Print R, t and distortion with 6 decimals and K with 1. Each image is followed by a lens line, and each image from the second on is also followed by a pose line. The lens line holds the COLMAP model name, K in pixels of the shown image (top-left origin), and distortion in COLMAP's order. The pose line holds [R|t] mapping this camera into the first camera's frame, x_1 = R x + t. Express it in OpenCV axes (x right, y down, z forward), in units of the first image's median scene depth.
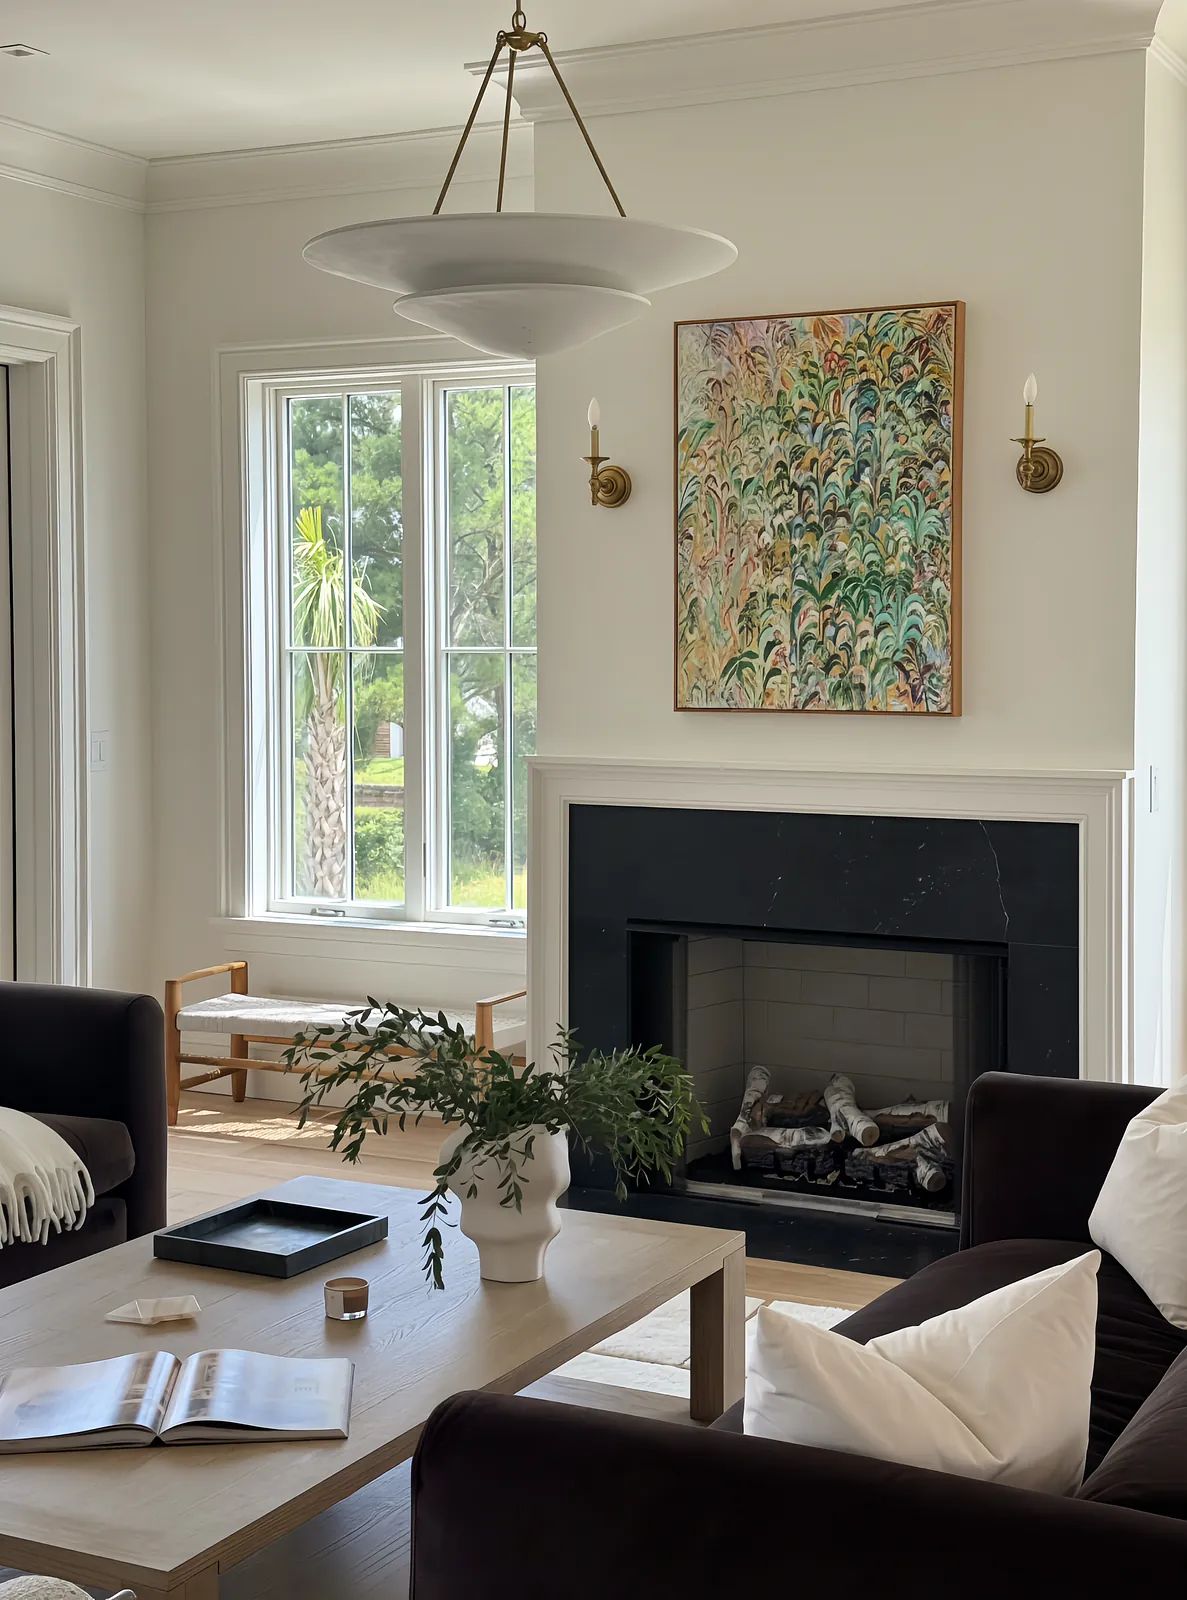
lens RADIAL K [[2306.7, 0, 593.2], [0, 2306.7, 762.5], [0, 0, 1]] dist [0.161599, -0.025880]
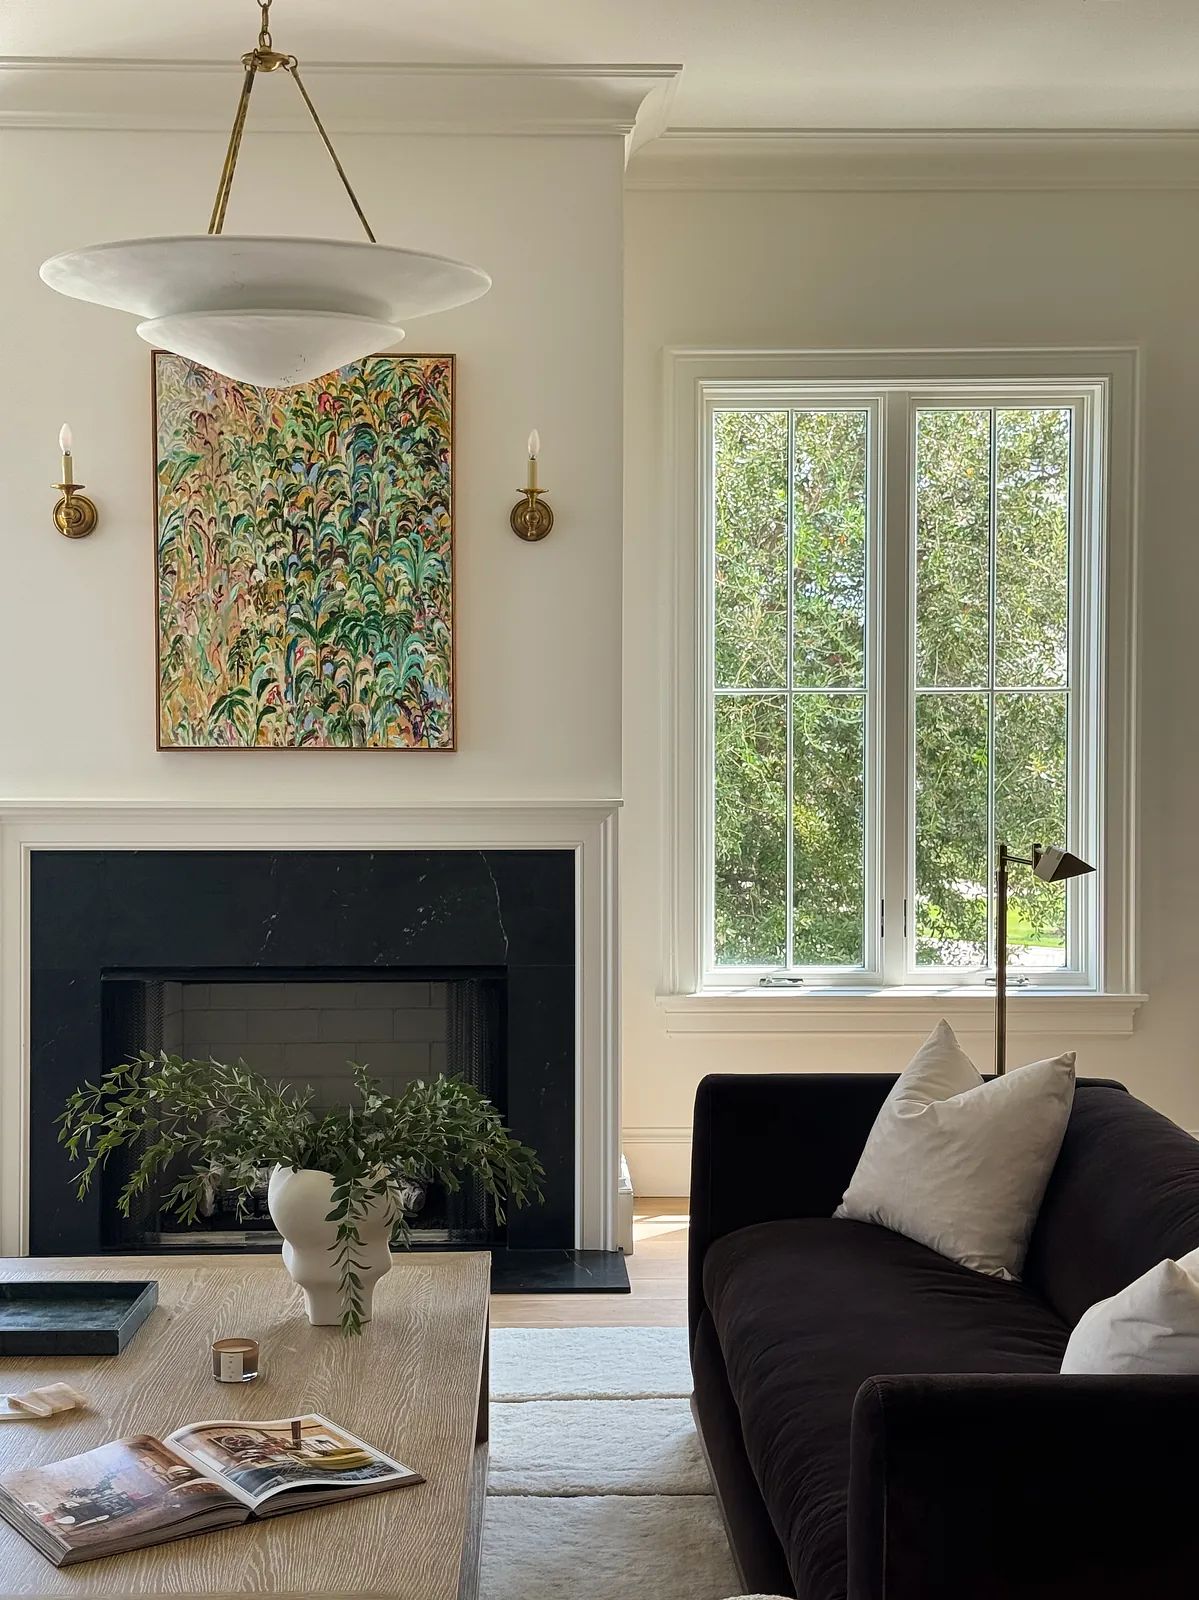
lens RADIAL K [[2309.3, 0, 599.5], [0, 2309.3, 800.0], [0, 0, 1]] dist [0.161633, 0.025068]
pose [[0.880510, -0.022686, 0.473484, -0.275165], [0.024752, 0.999692, 0.001870, 0.001386], [-0.473380, 0.010073, 0.880801, 0.051685]]
